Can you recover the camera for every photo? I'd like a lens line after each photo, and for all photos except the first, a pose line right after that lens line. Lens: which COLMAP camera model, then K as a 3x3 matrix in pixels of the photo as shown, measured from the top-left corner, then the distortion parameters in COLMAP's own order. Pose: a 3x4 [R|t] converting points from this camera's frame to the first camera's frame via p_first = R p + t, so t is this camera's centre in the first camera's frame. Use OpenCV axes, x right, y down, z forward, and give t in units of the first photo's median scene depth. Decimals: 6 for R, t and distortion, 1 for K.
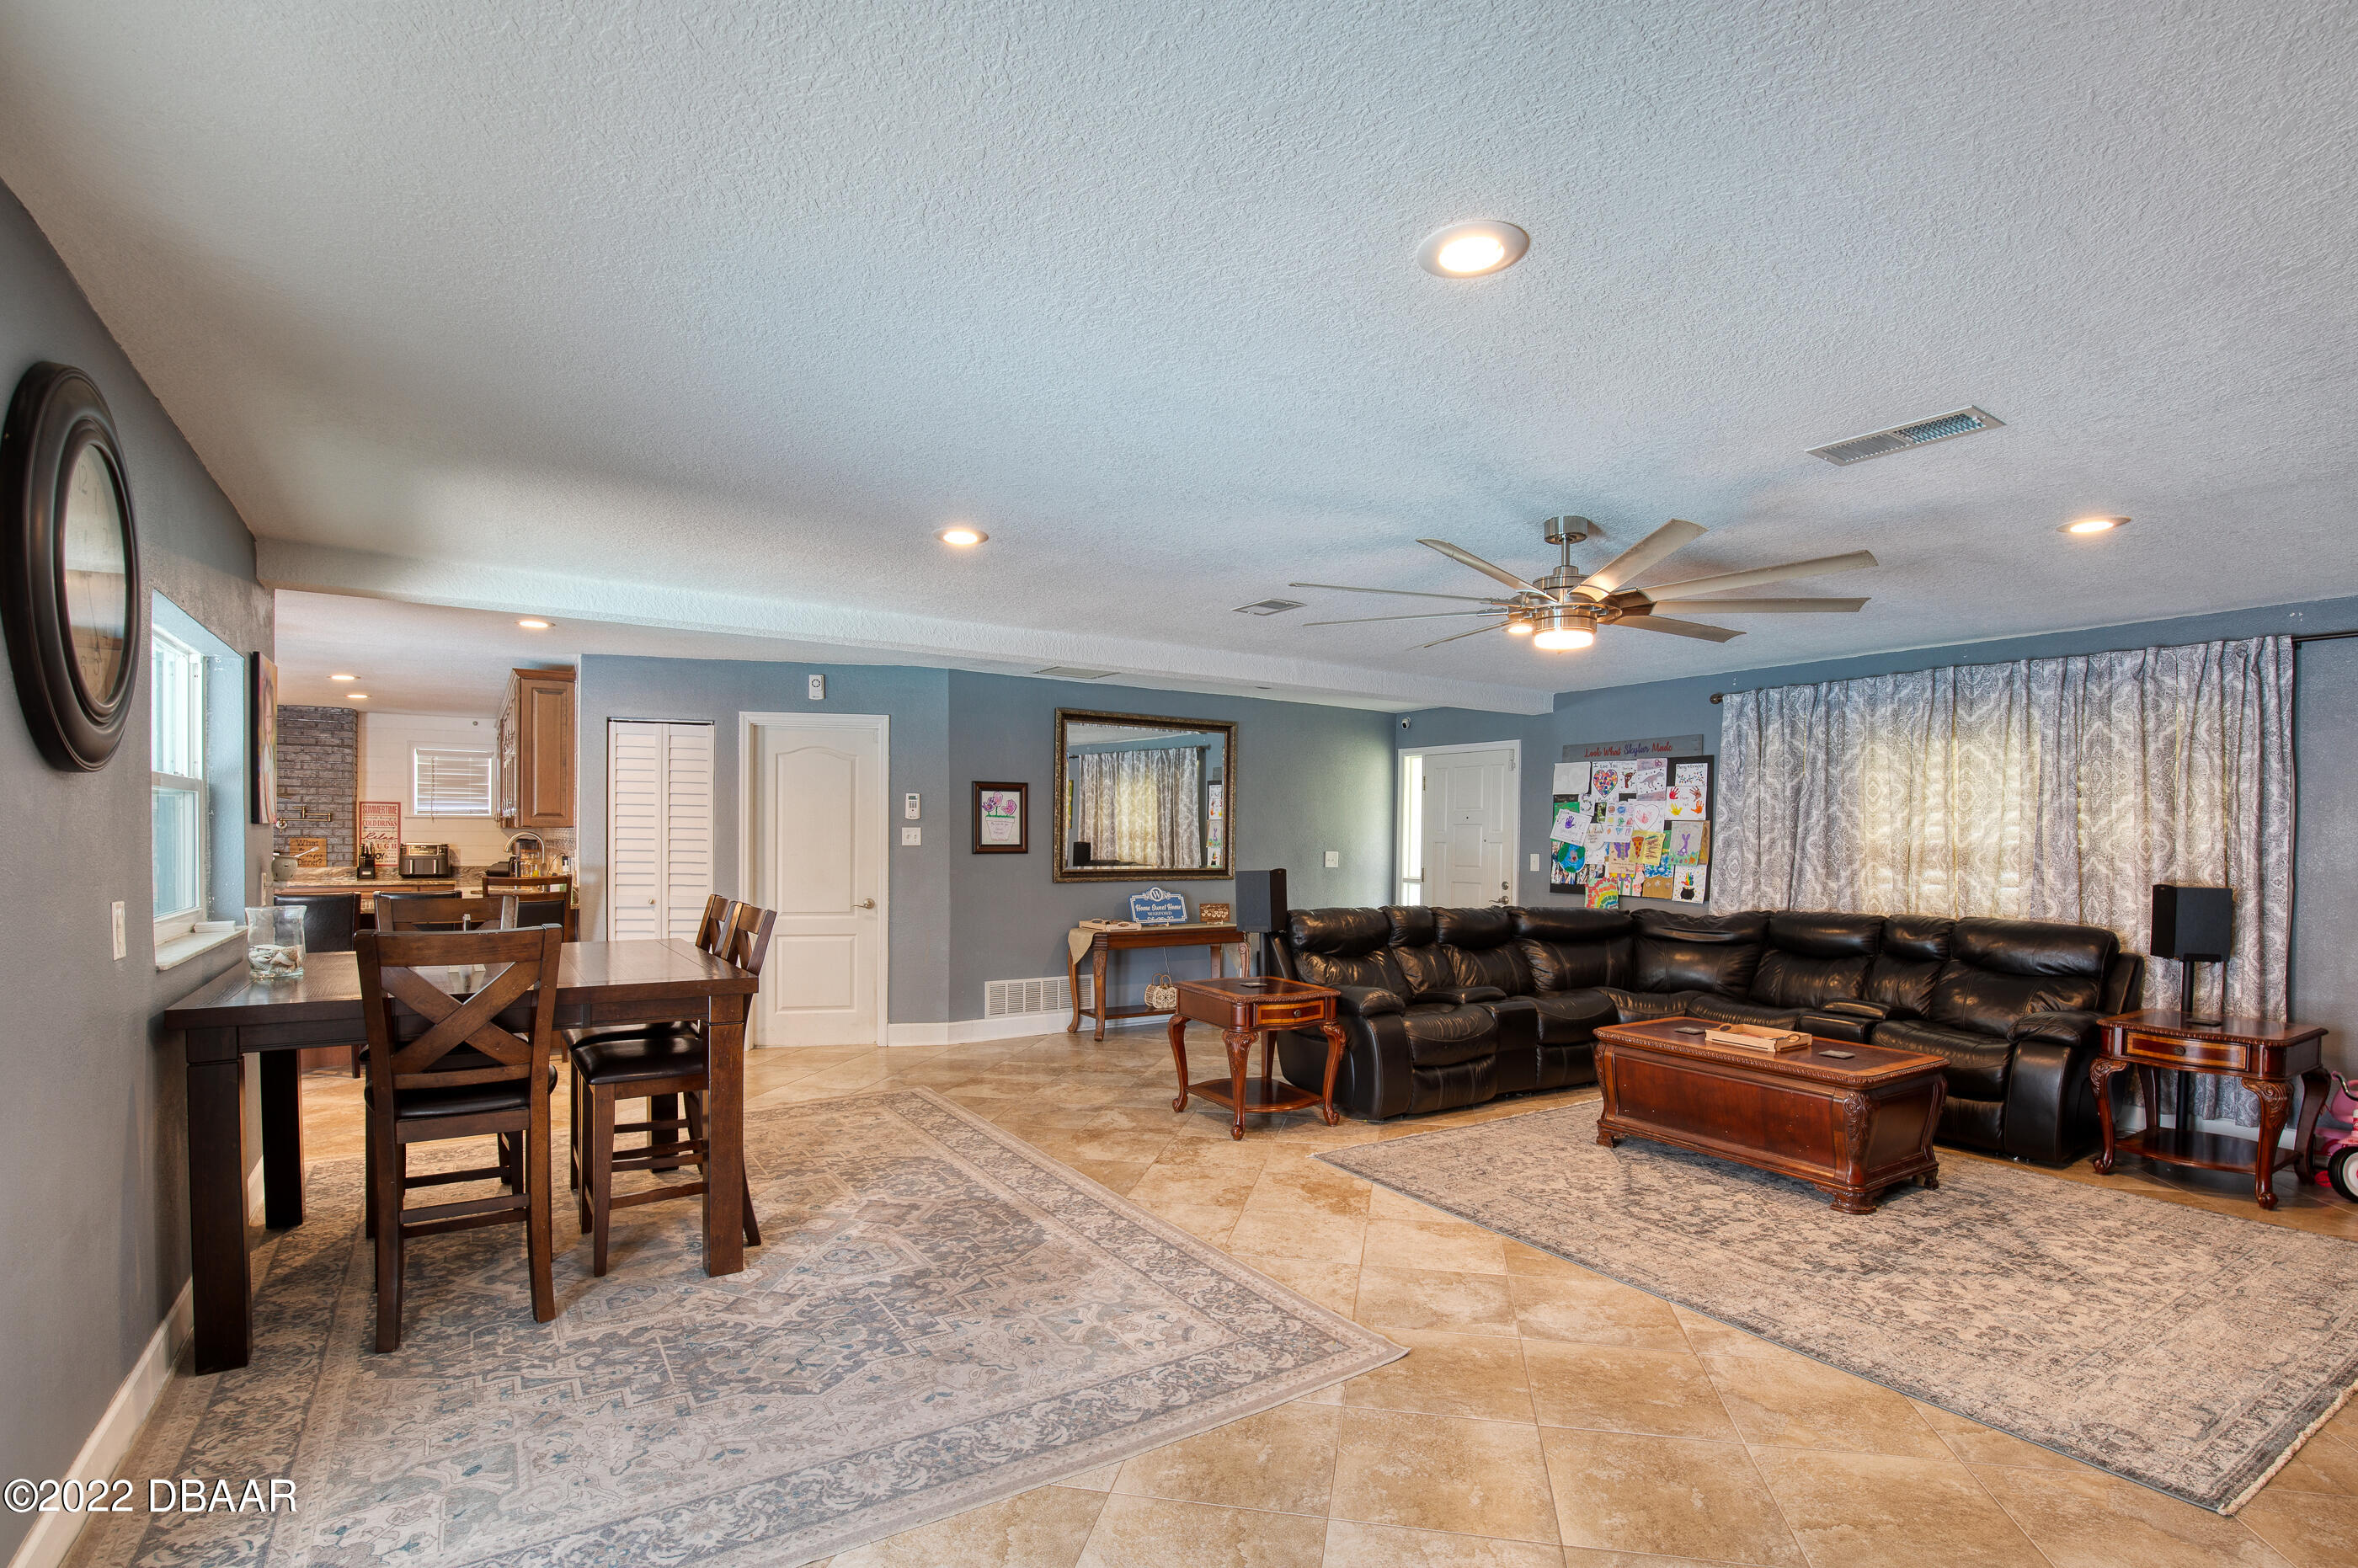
lens RADIAL K [[1090.6, 0, 1203.6], [0, 1090.6, 849.8], [0, 0, 1]] dist [-0.030517, 0.003605]
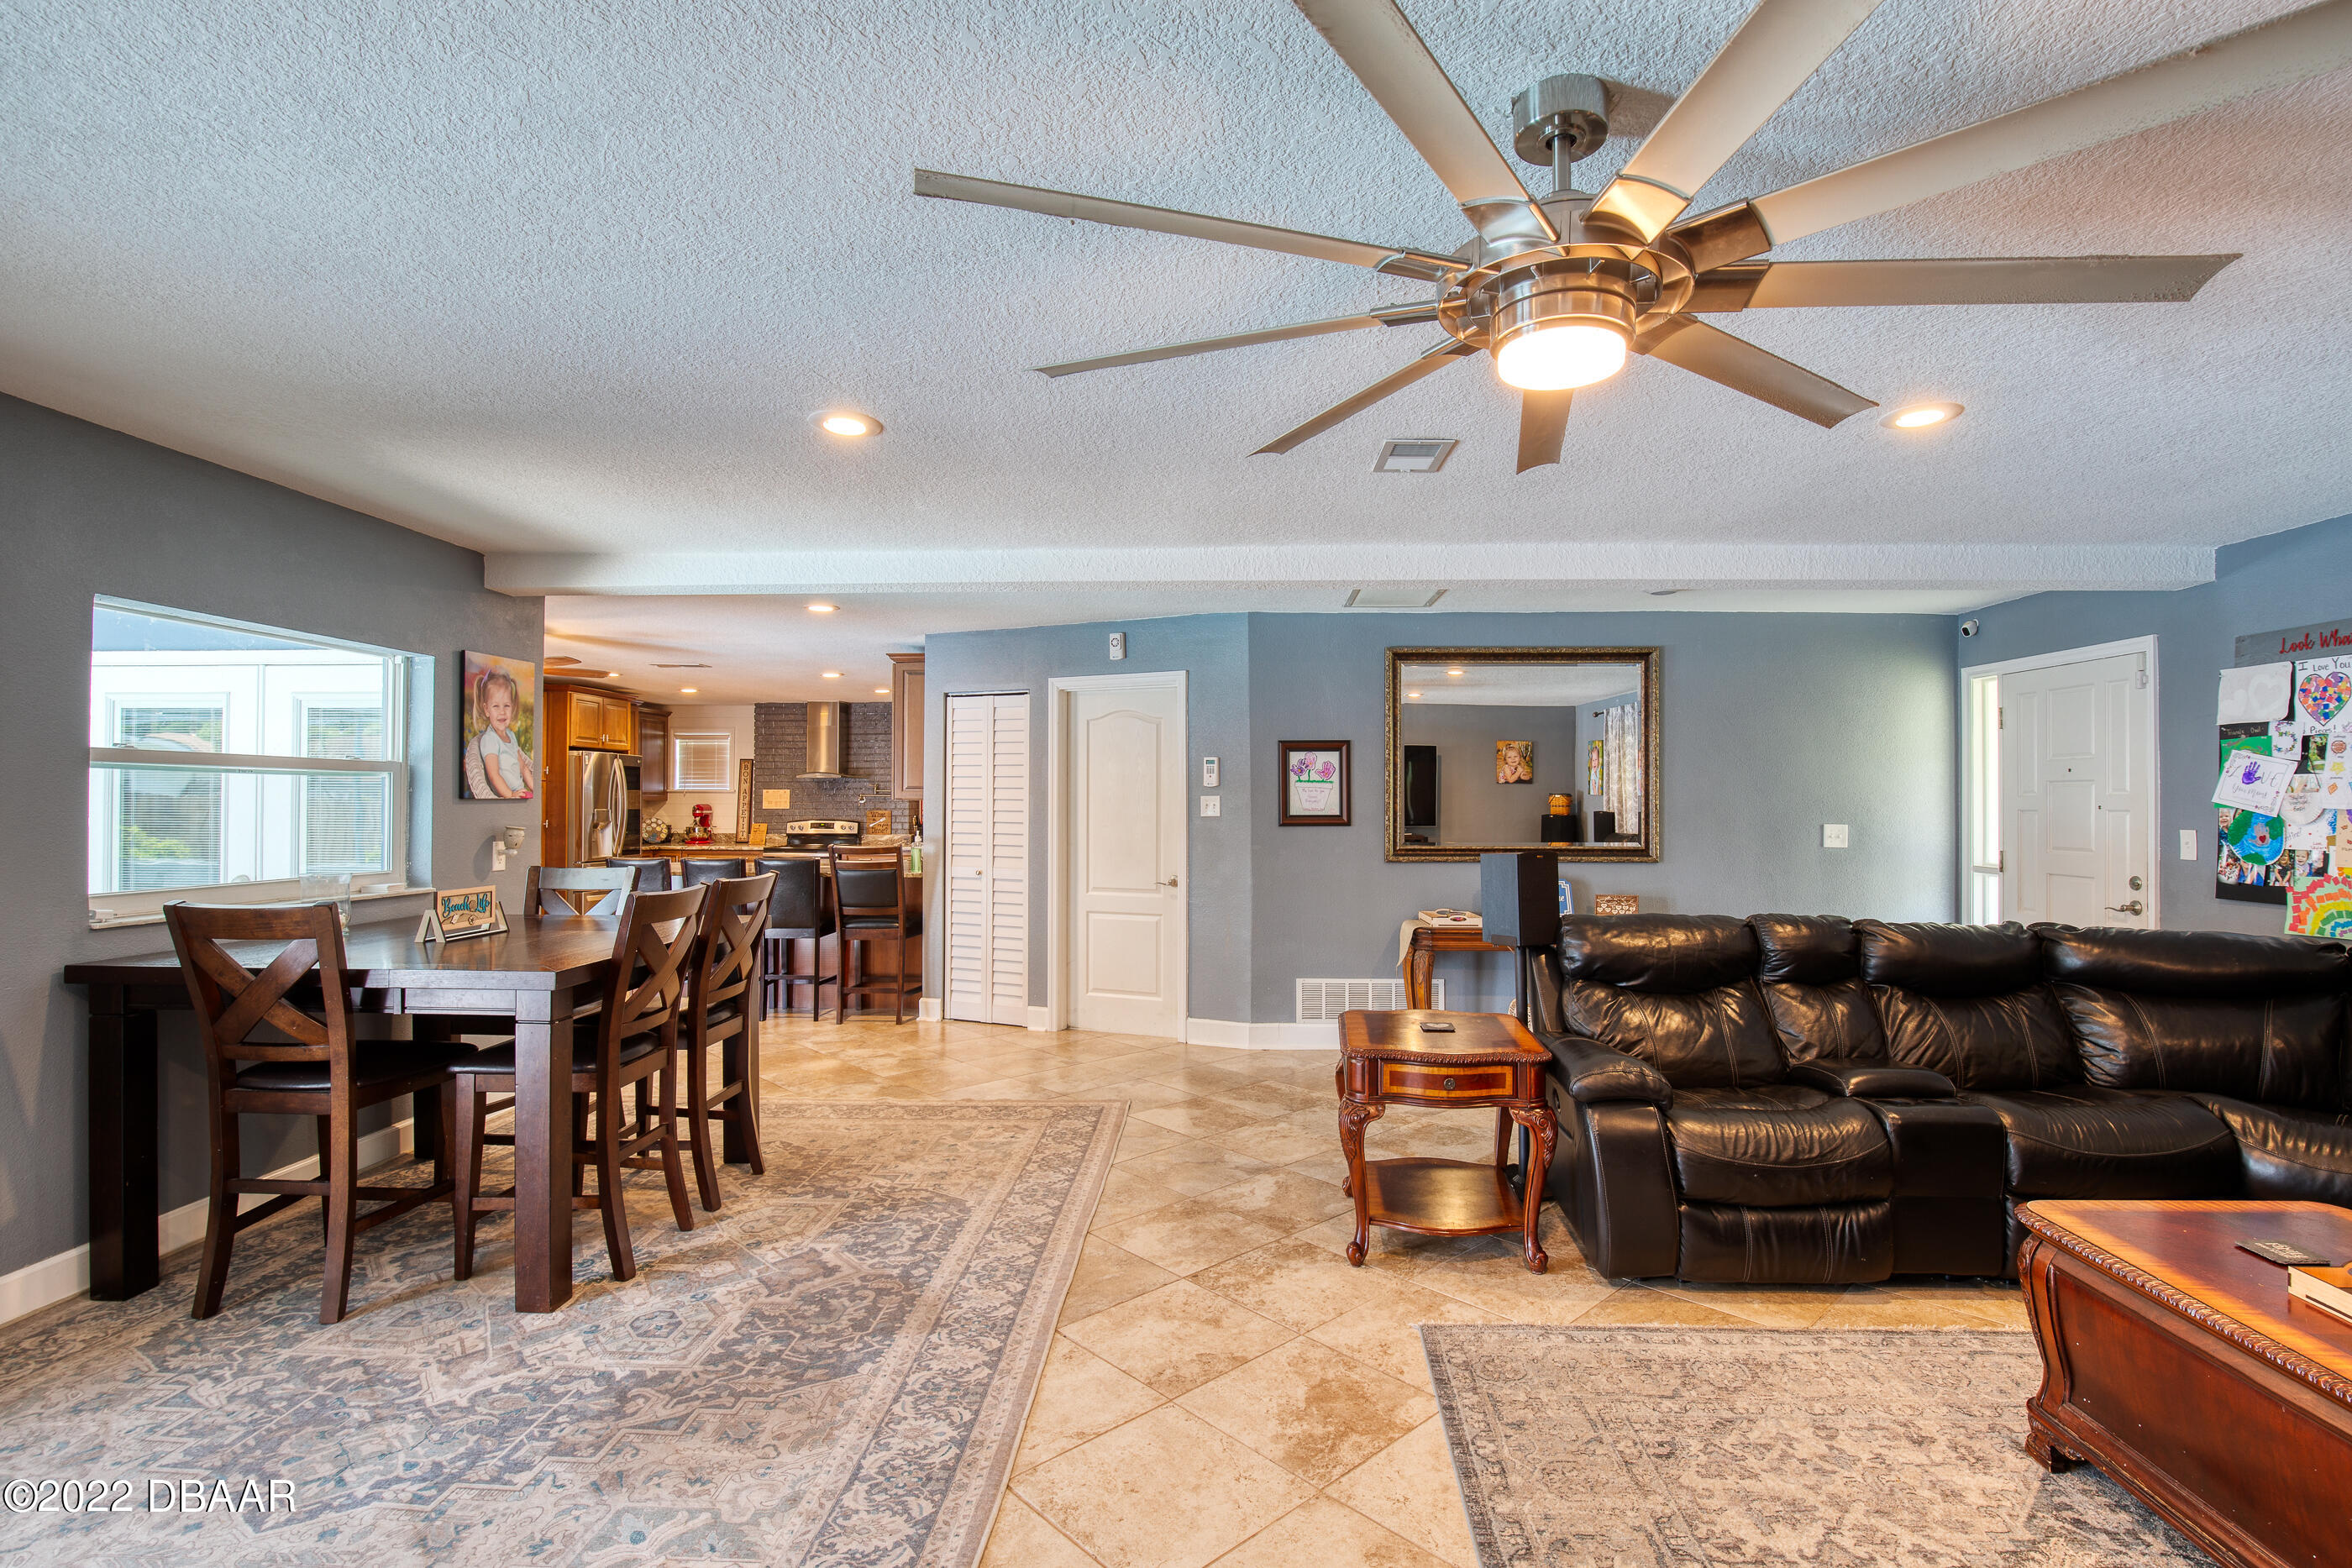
lens RADIAL K [[1087.7, 0, 1199.0], [0, 1087.7, 784.4], [0, 0, 1]] dist [-0.030517, 0.003605]
pose [[0.816861, -0.017334, -0.576575, 0.230872], [-0.001086, 0.999500, -0.031588, -0.002104], [0.576834, 0.026429, 0.816434, 0.277237]]
